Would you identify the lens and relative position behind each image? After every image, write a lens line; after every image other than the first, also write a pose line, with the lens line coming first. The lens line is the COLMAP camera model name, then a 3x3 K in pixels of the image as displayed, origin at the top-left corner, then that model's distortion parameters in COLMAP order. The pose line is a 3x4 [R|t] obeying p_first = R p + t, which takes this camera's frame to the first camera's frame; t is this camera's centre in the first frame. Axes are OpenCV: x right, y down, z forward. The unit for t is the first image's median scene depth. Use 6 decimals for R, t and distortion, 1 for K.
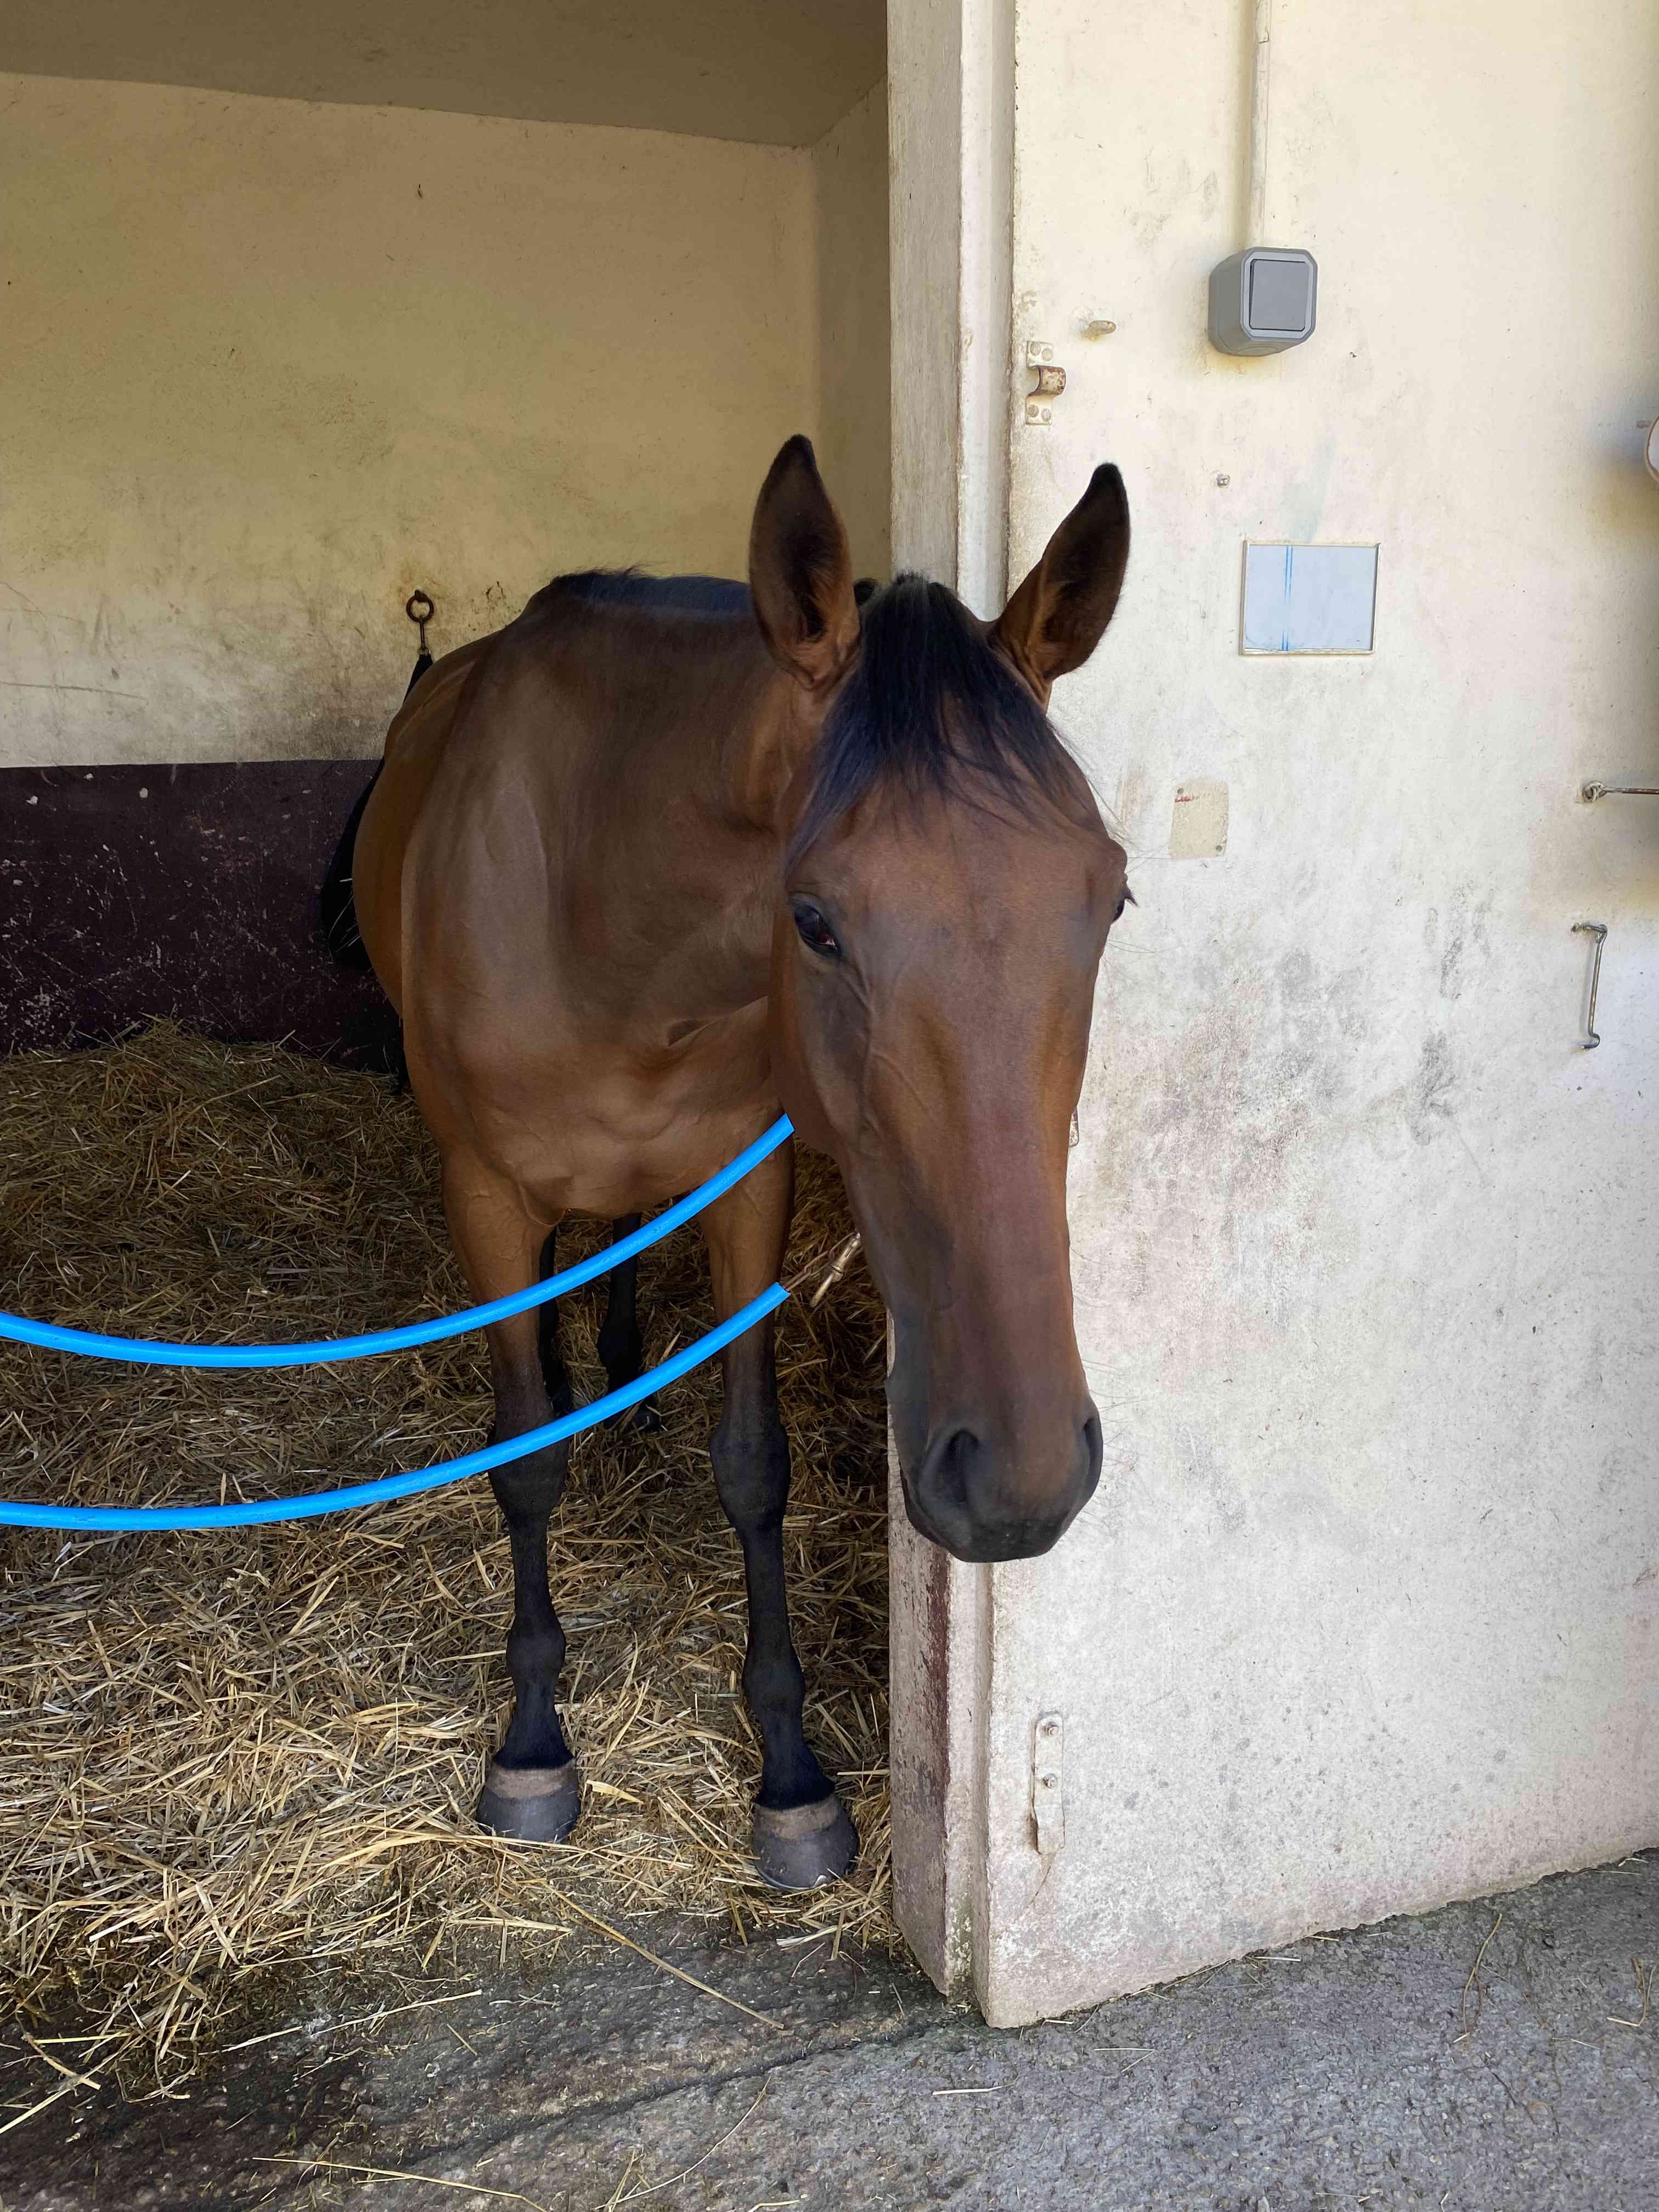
lens RADIAL K [[1670.6, 0, 836.2], [0, 1670.6, 1096.5], [0, 0, 1]] dist [-0.012652, -0.001318]
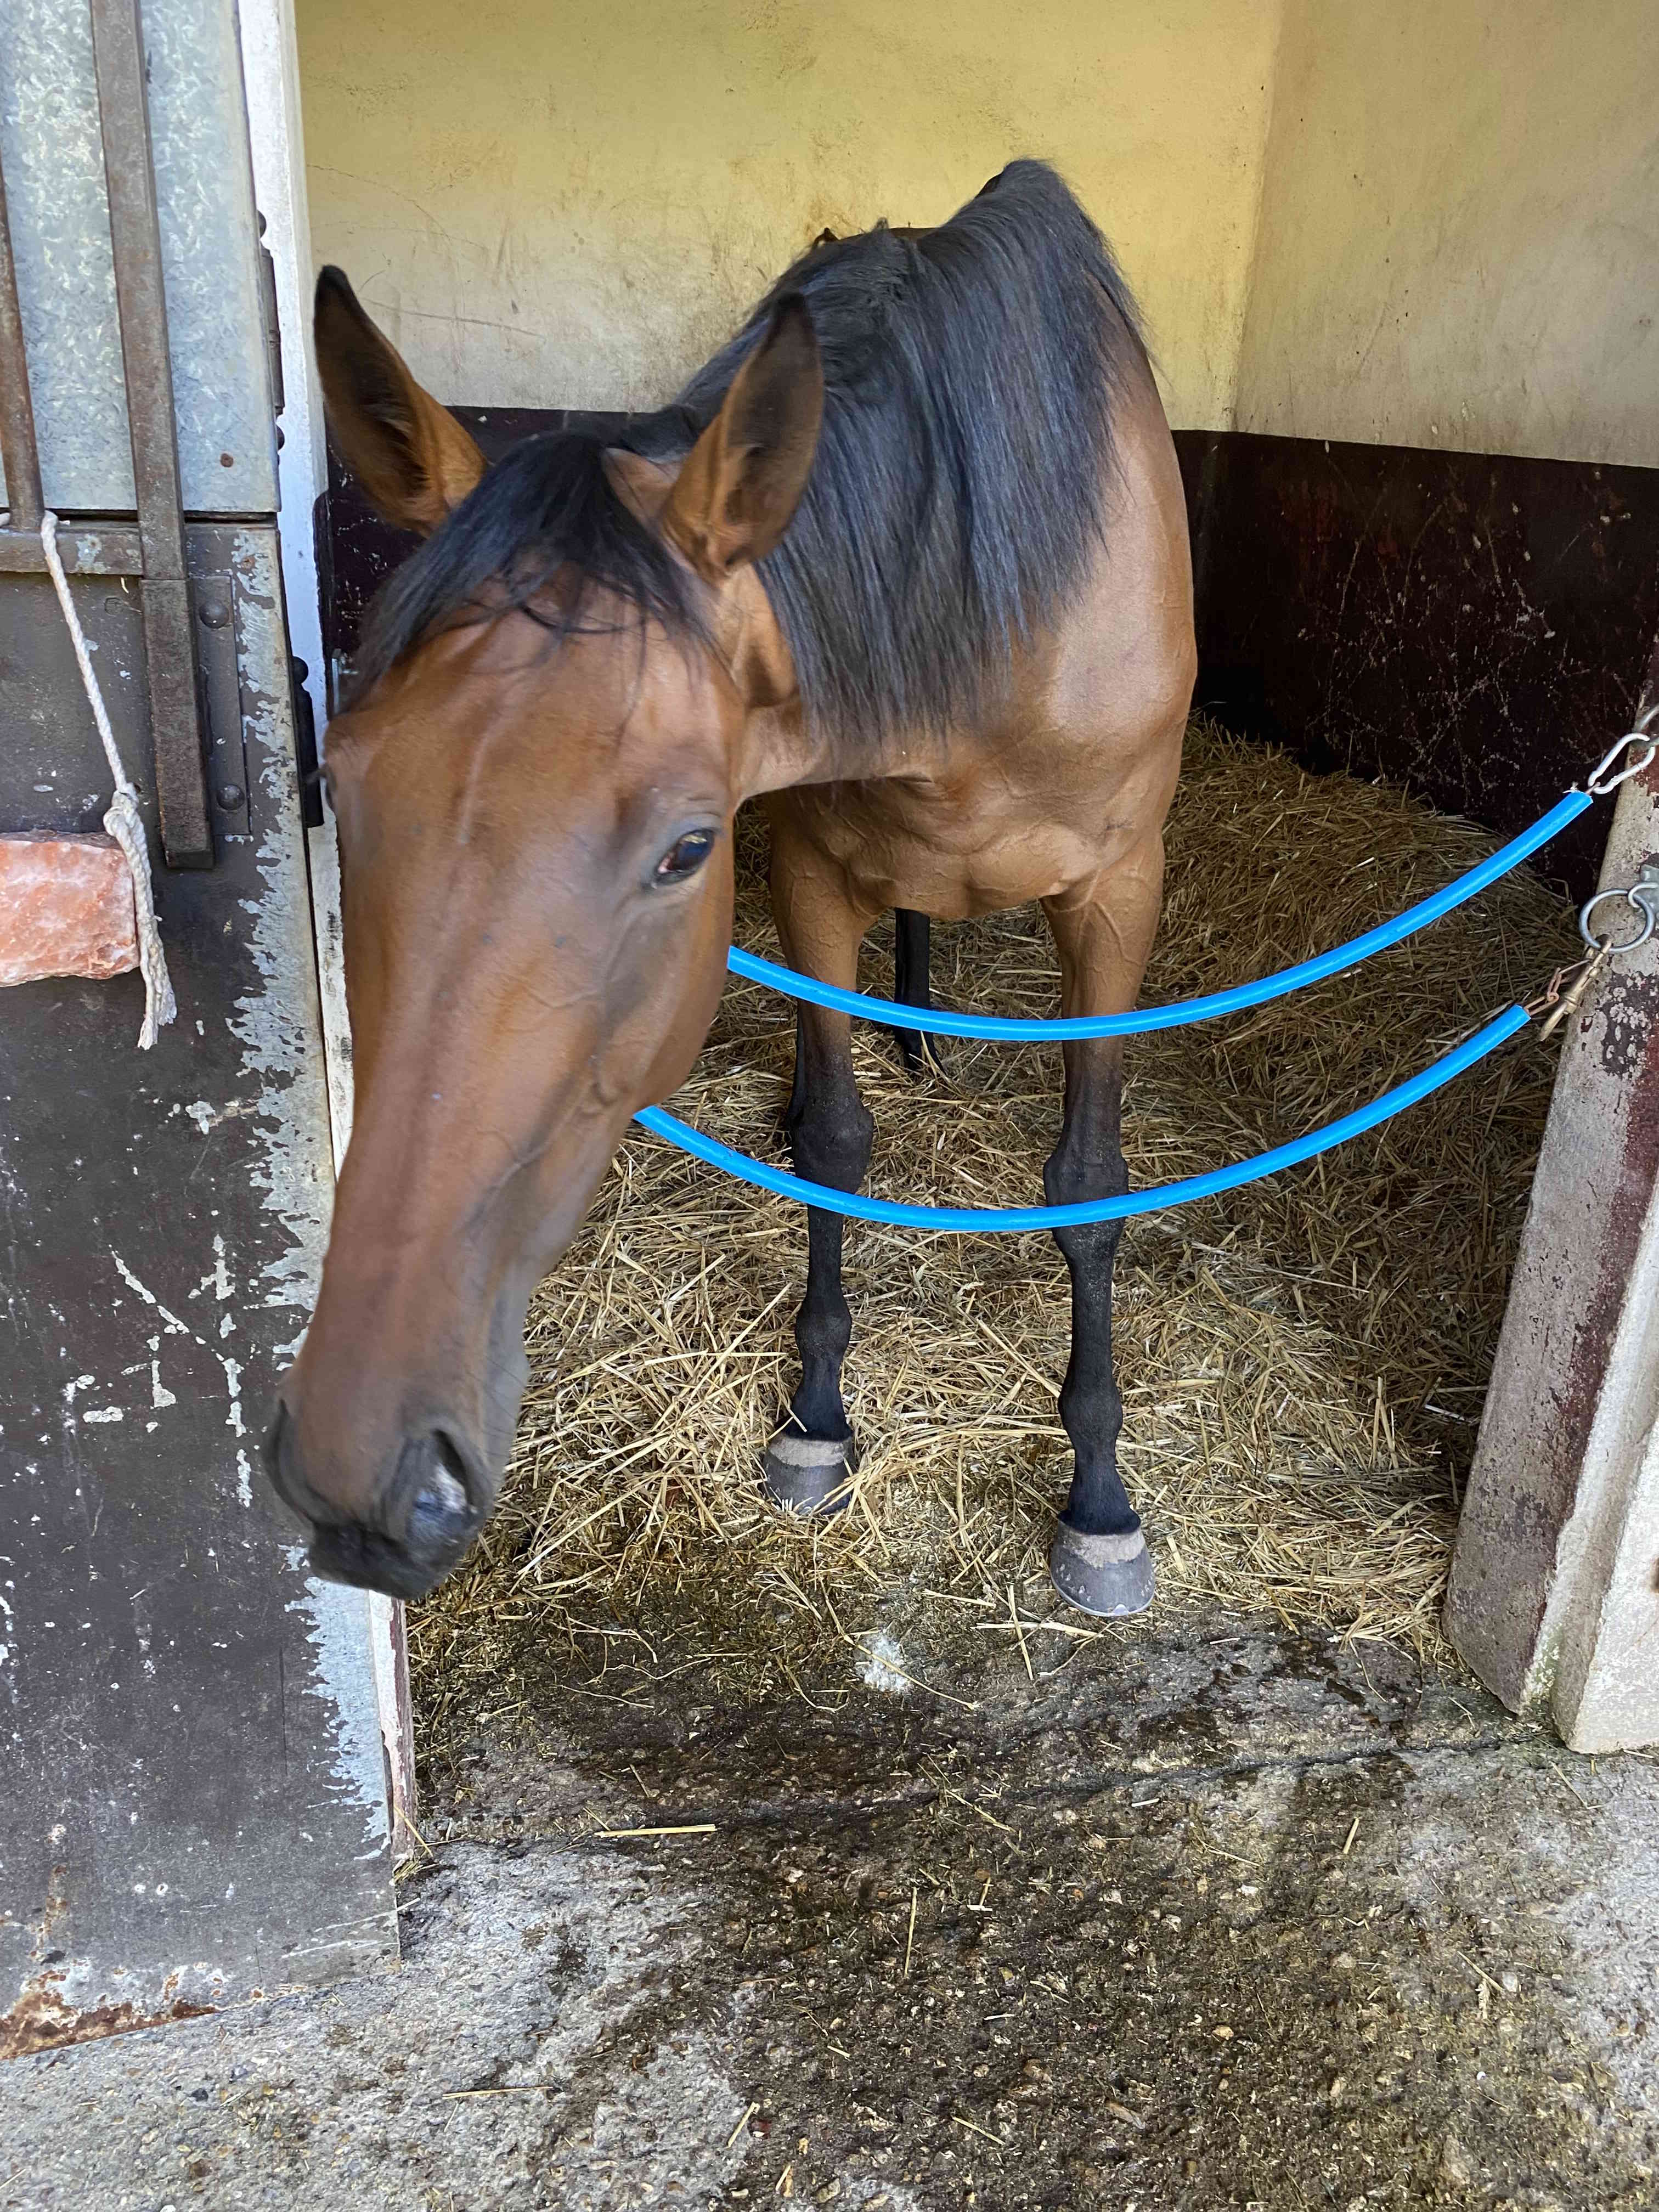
lens RADIAL K [[1670.6, 0, 828.2], [0, 1670.6, 1108.6], [0, 0, 1]] dist [-0.012652, -0.001318]
pose [[0.989685, 0.096559, -0.105826, -0.269208], [-0.076535, 0.980833, 0.179189, 0.029385], [0.121100, -0.169242, 0.978106, 0.022895]]
